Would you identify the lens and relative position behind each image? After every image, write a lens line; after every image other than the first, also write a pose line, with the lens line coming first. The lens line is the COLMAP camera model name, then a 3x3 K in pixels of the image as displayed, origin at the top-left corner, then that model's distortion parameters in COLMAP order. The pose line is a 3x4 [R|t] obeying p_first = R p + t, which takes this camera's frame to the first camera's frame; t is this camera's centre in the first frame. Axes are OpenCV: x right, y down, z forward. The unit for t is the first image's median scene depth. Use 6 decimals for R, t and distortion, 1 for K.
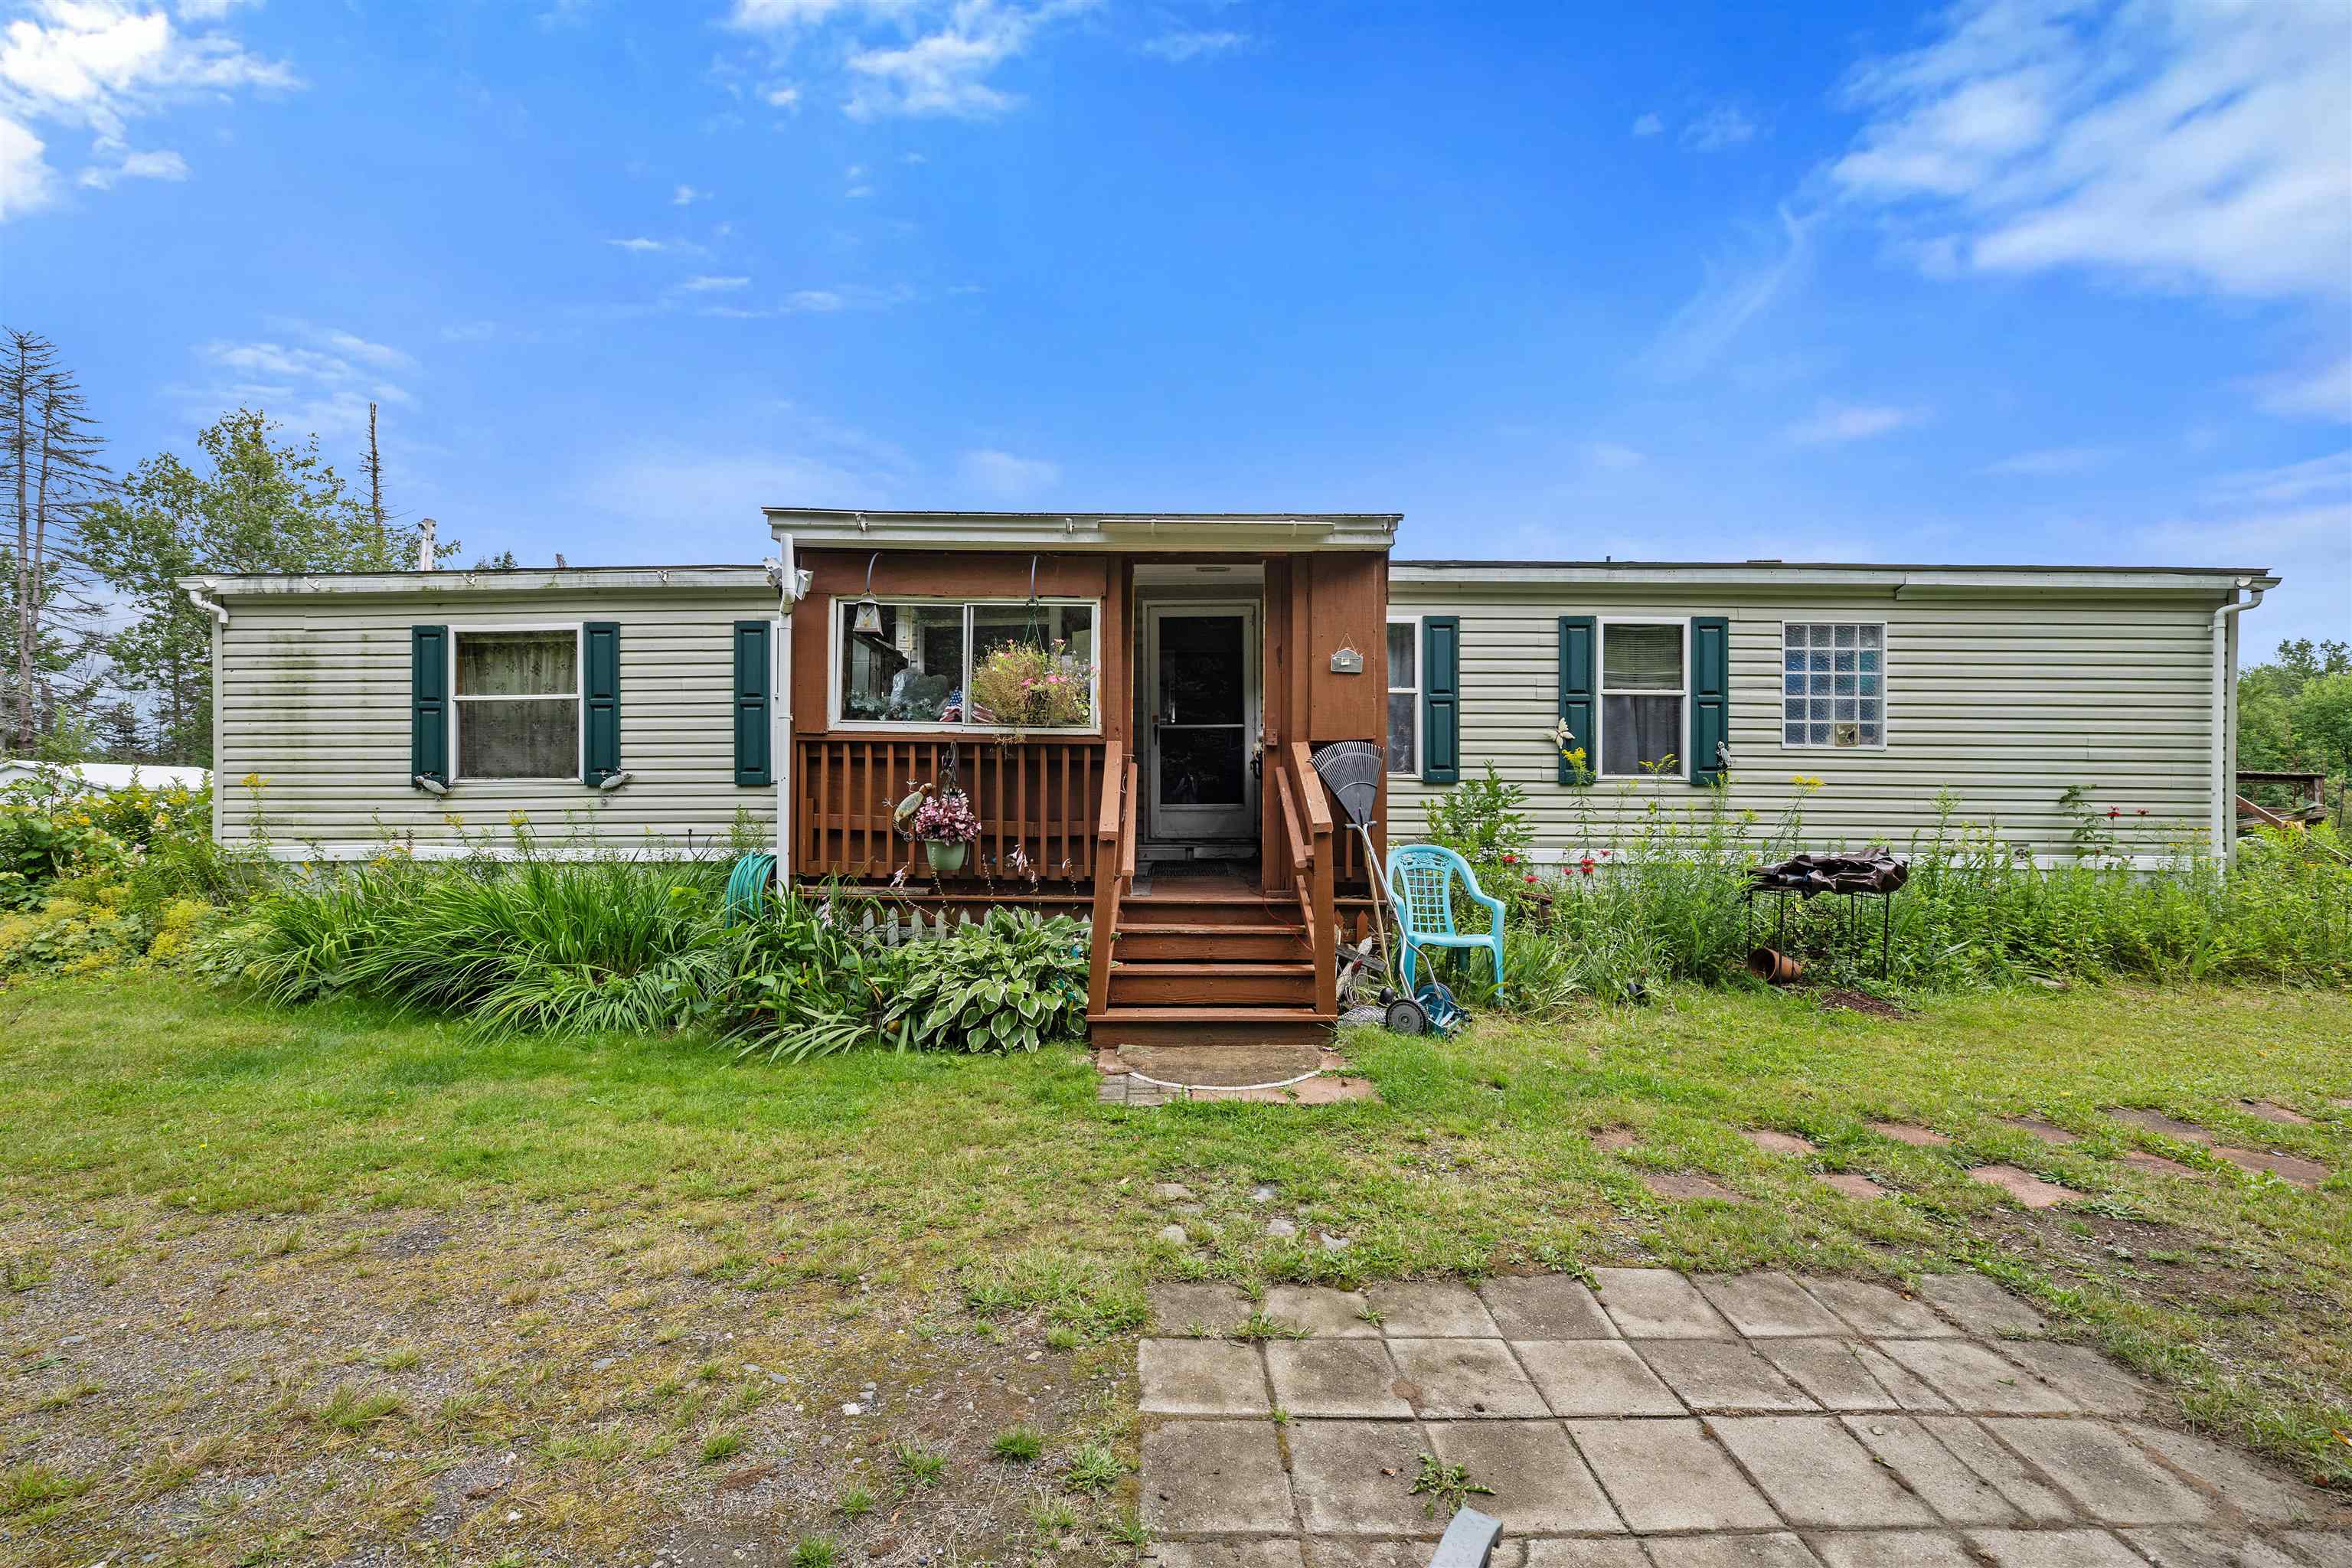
lens RADIAL K [[929.6, 0, 1179.5], [0, 929.6, 790.1], [0, 0, 1]] dist [-0.004427, -0.000448]
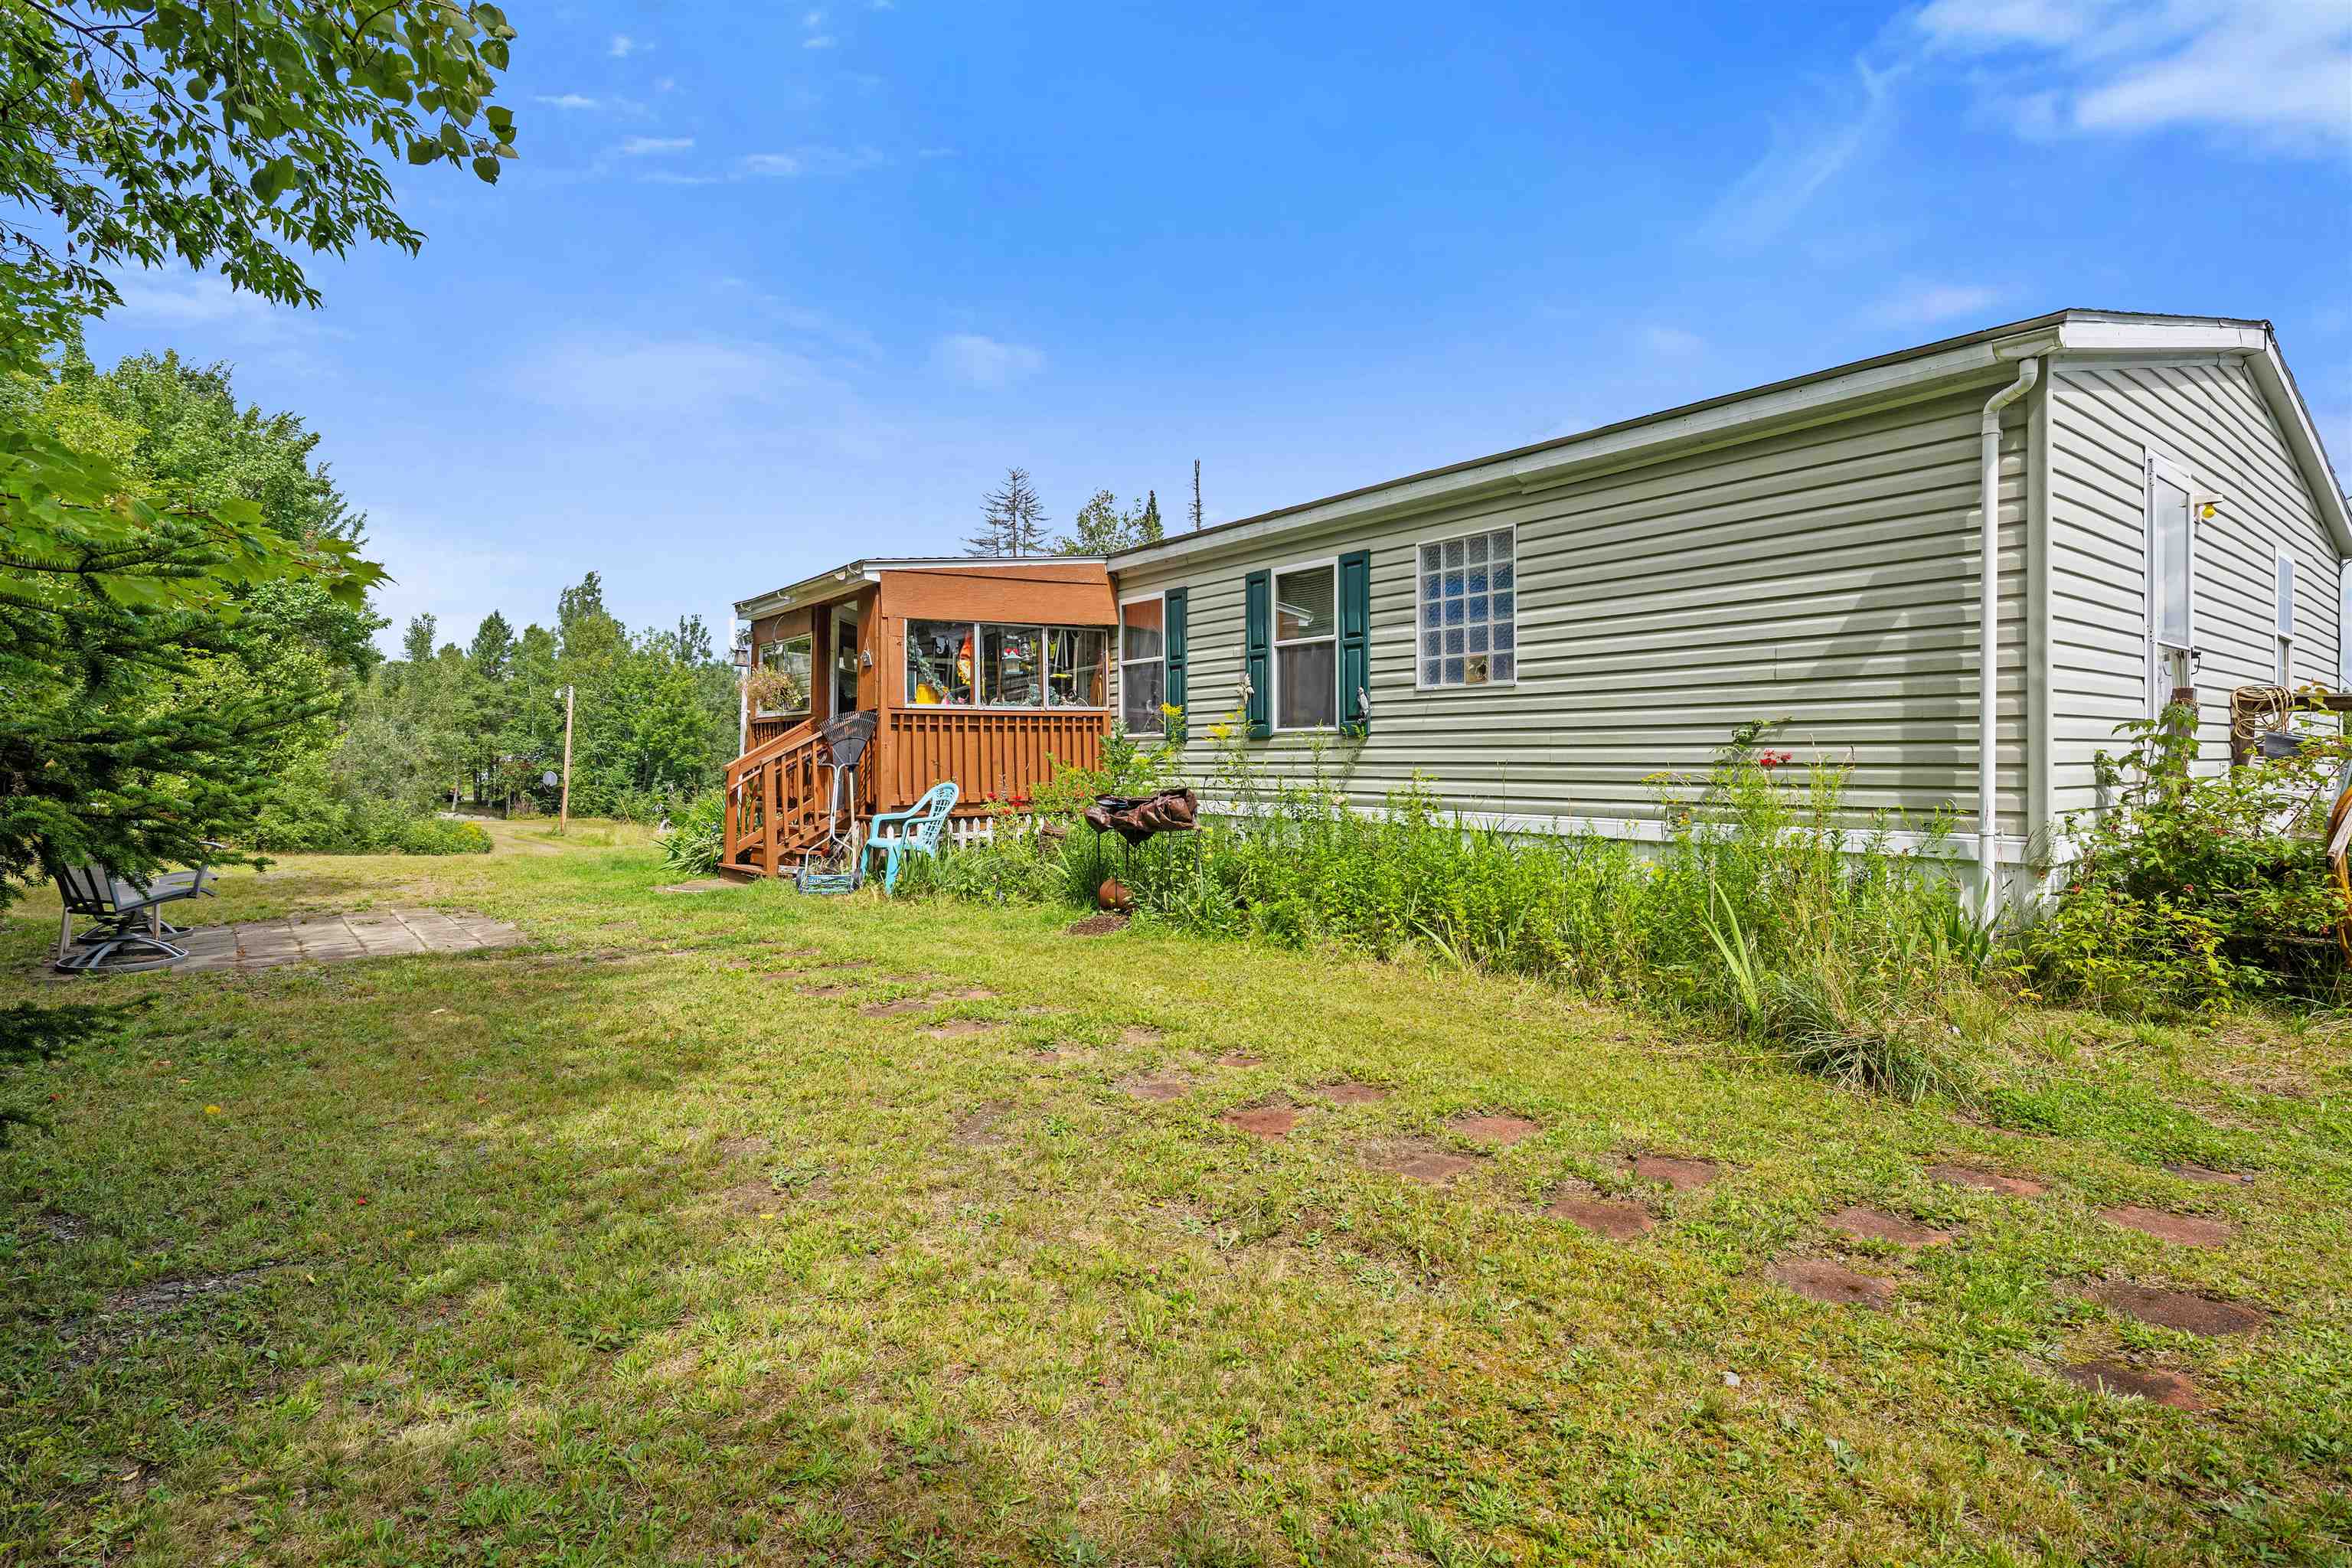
lens RADIAL K [[1143.7, 0, 1185.7], [0, 1143.7, 778.3], [0, 0, 1]] dist [-0.002505, -0.000103]
pose [[0.623766, 0.001770, -0.781609, 1.345602], [-0.003536, 0.999994, -0.000557, 0.037531], [0.781603, 0.003112, 0.623768, 0.168785]]
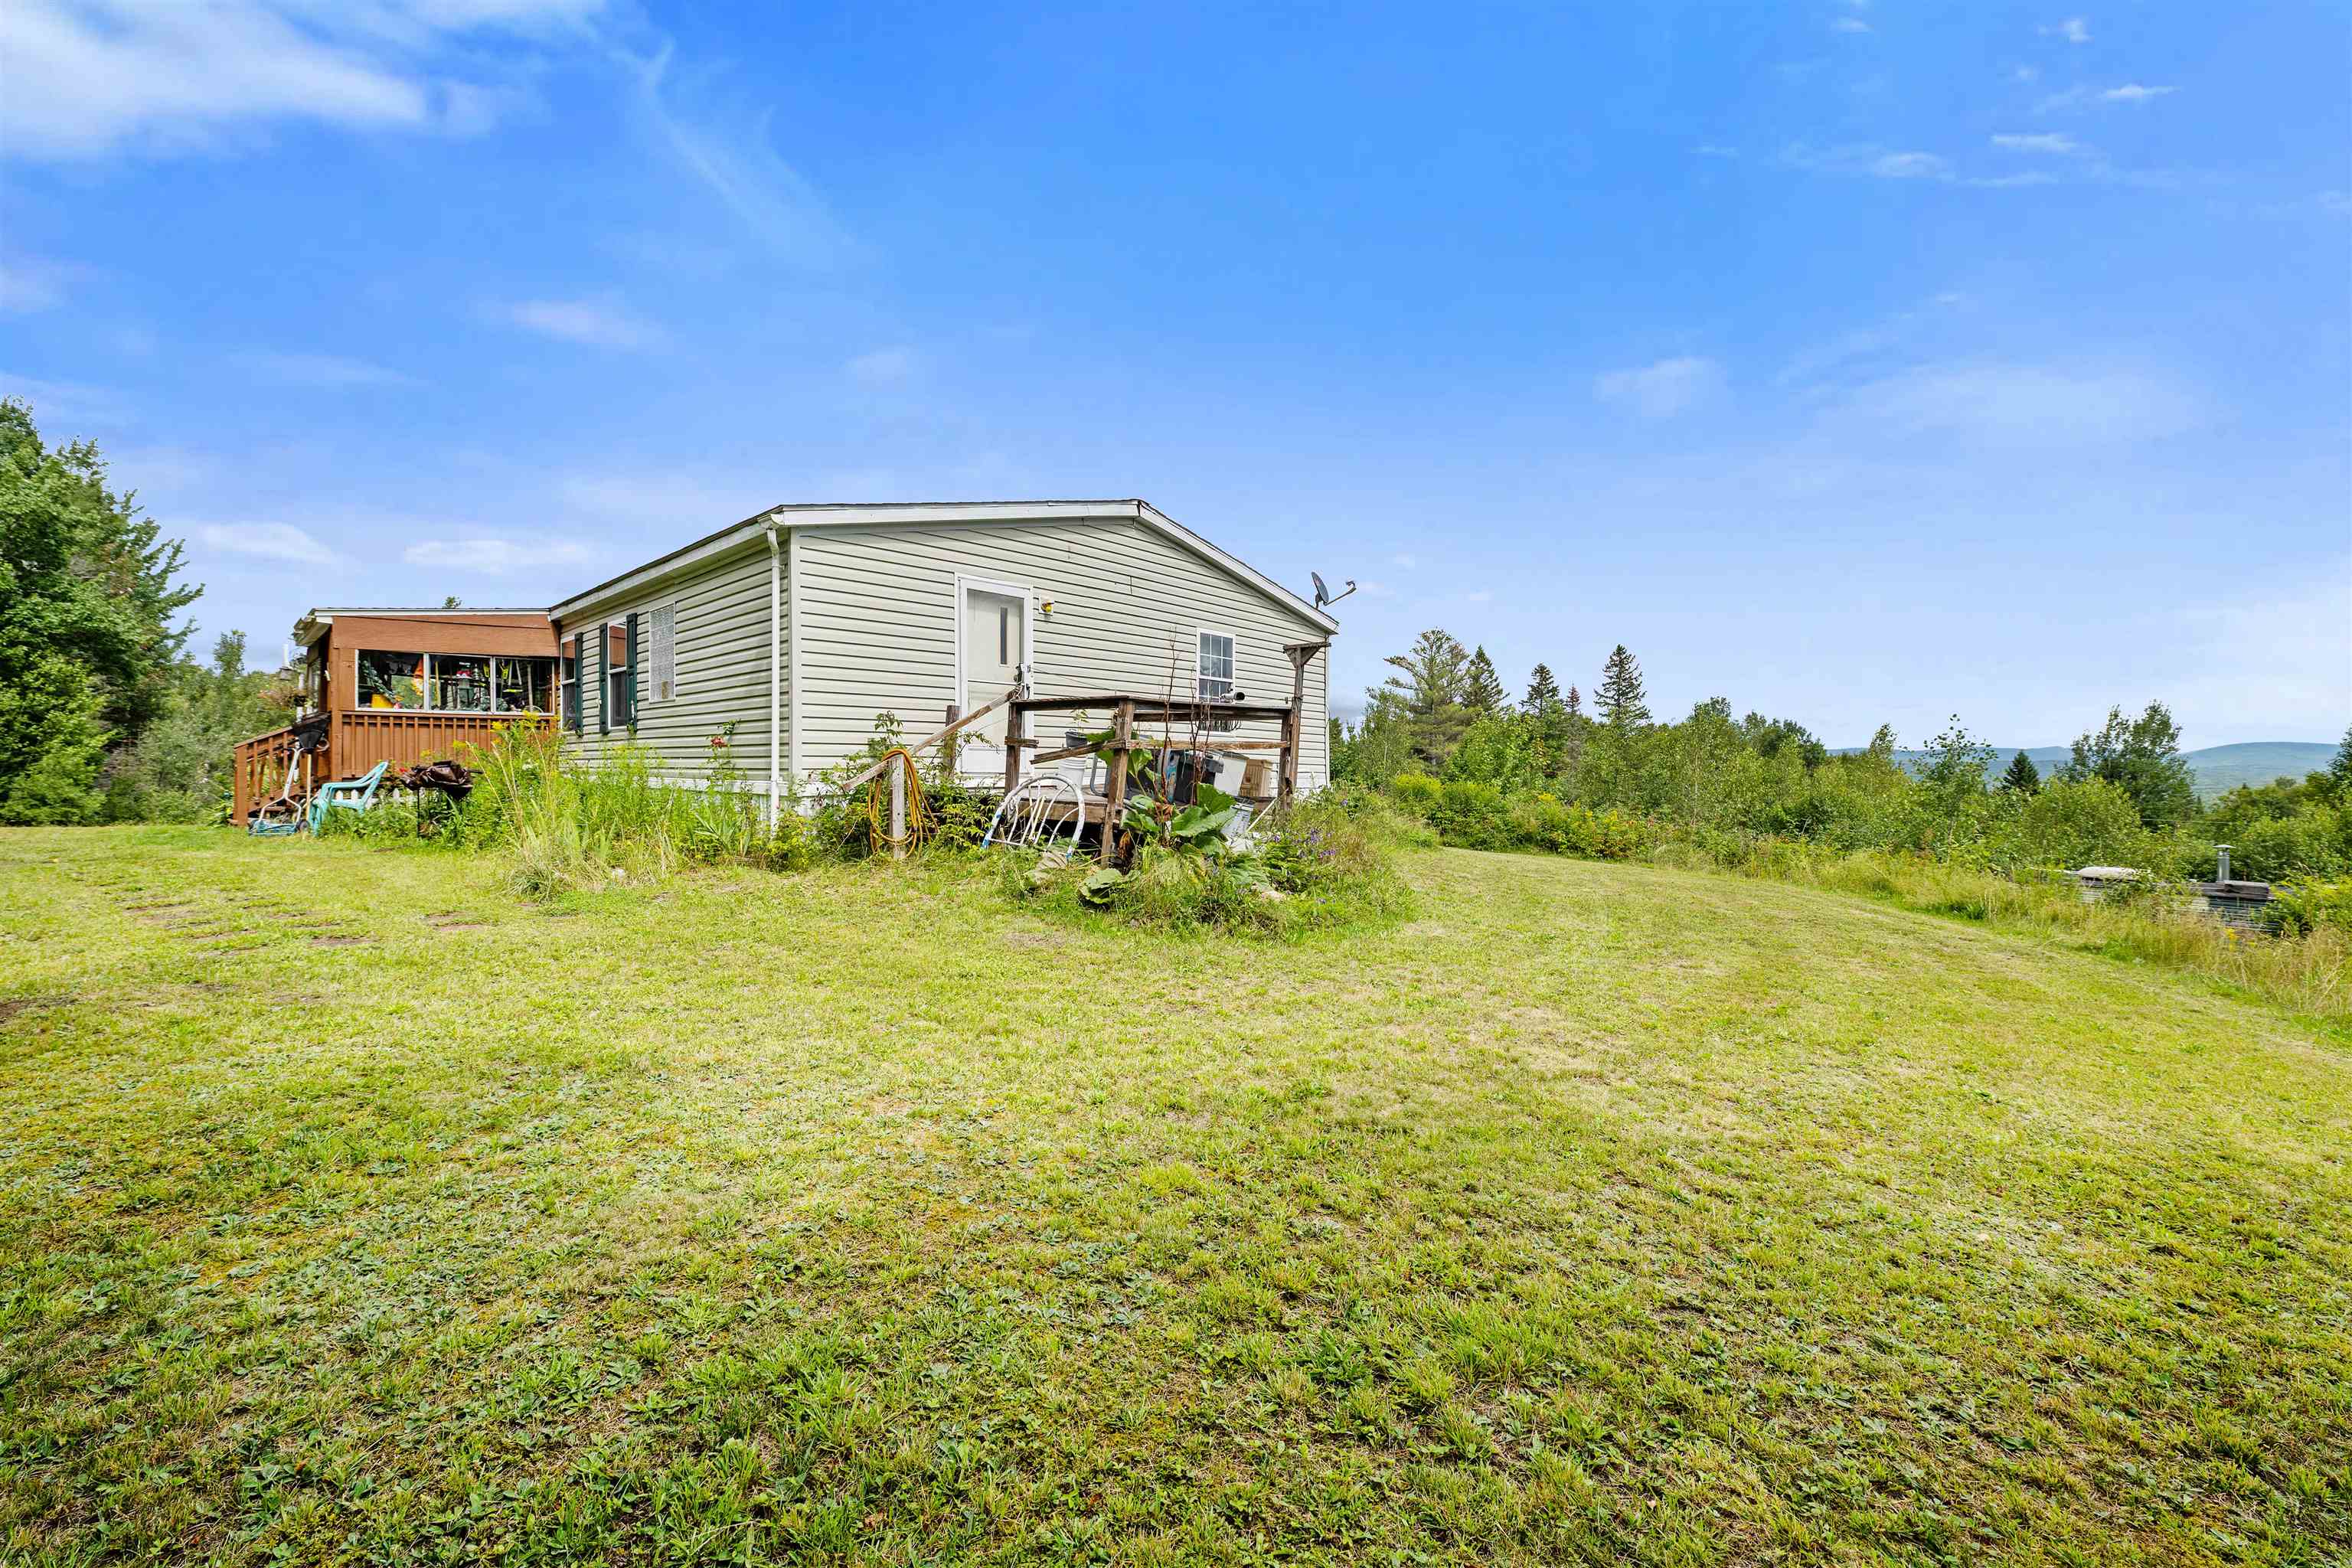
lens RADIAL K [[929.6, 0, 1184.0], [0, 929.6, 796.7], [0, 0, 1]] dist [-0.004427, -0.000448]
pose [[0.740672, 0.014307, -0.671714, 2.169199], [-0.005102, 0.999864, 0.015670, 0.068730], [0.671847, -0.008180, 0.740645, 0.507004]]
